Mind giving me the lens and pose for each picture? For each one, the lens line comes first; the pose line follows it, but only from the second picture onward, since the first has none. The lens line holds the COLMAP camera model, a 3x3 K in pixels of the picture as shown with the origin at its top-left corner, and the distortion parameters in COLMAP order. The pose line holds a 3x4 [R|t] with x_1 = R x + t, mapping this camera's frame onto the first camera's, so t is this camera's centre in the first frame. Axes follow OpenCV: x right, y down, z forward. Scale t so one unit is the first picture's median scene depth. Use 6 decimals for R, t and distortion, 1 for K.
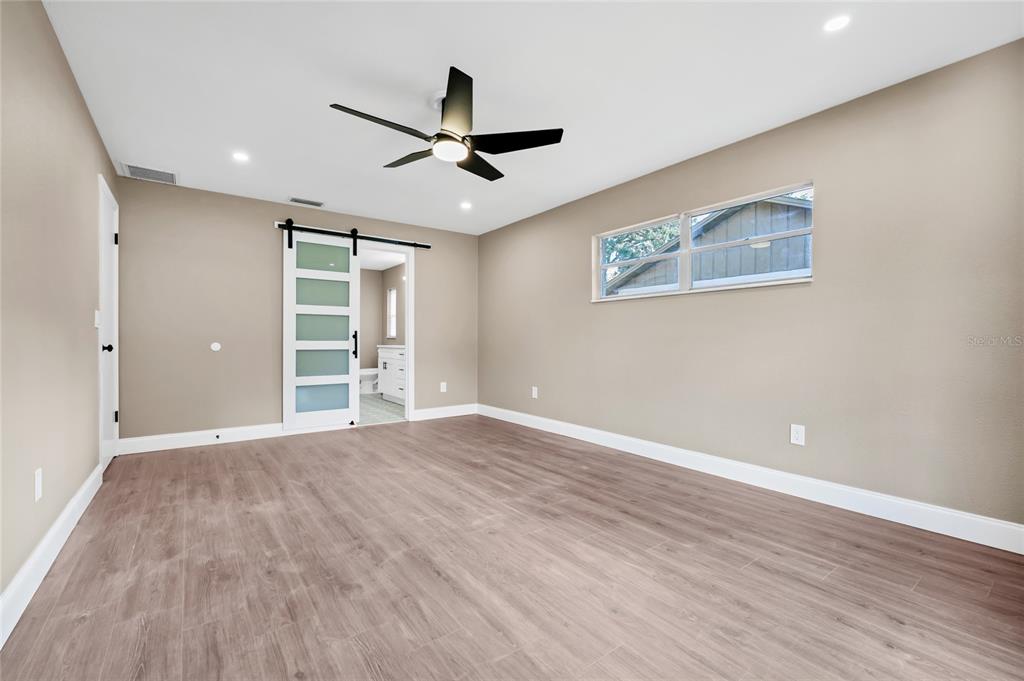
lens RADIAL K [[446.5, 0, 511.1], [0, 446.5, 341.1], [0, 0, 1]] dist [0.003494, -0.000042]
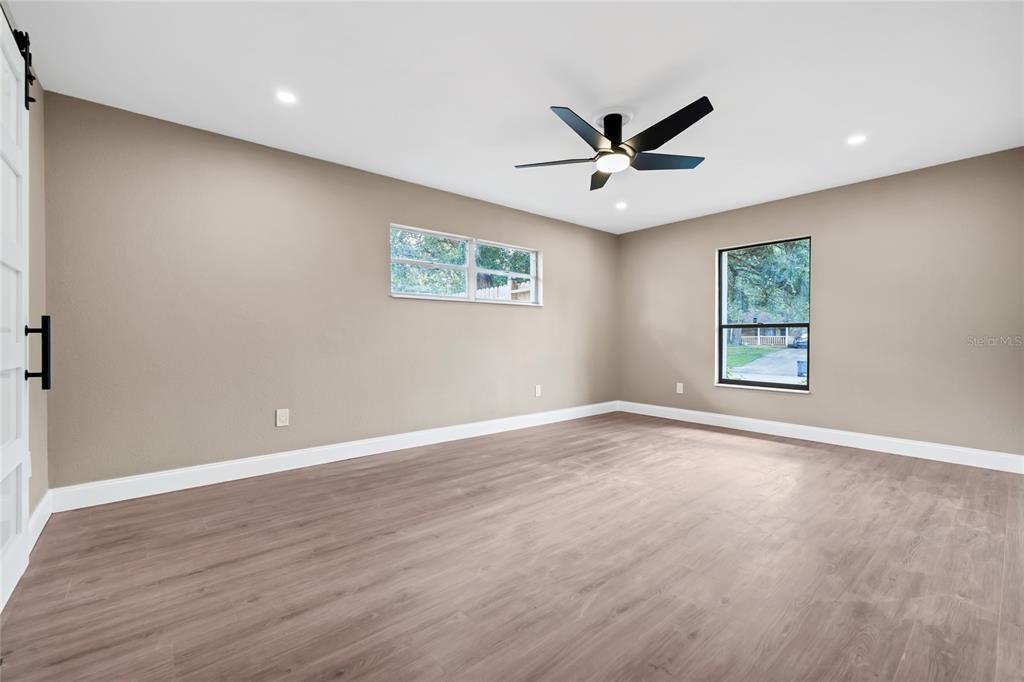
lens RADIAL K [[453.9, 0, 507.5], [0, 453.9, 342.5], [0, 0, 1]] dist [-0.001126, 0.000195]
pose [[-0.099769, -0.010917, 0.994951, -1.138739], [0.002795, 0.999933, 0.011252, -0.002720], [-0.995007, 0.003904, -0.099732, 1.298225]]
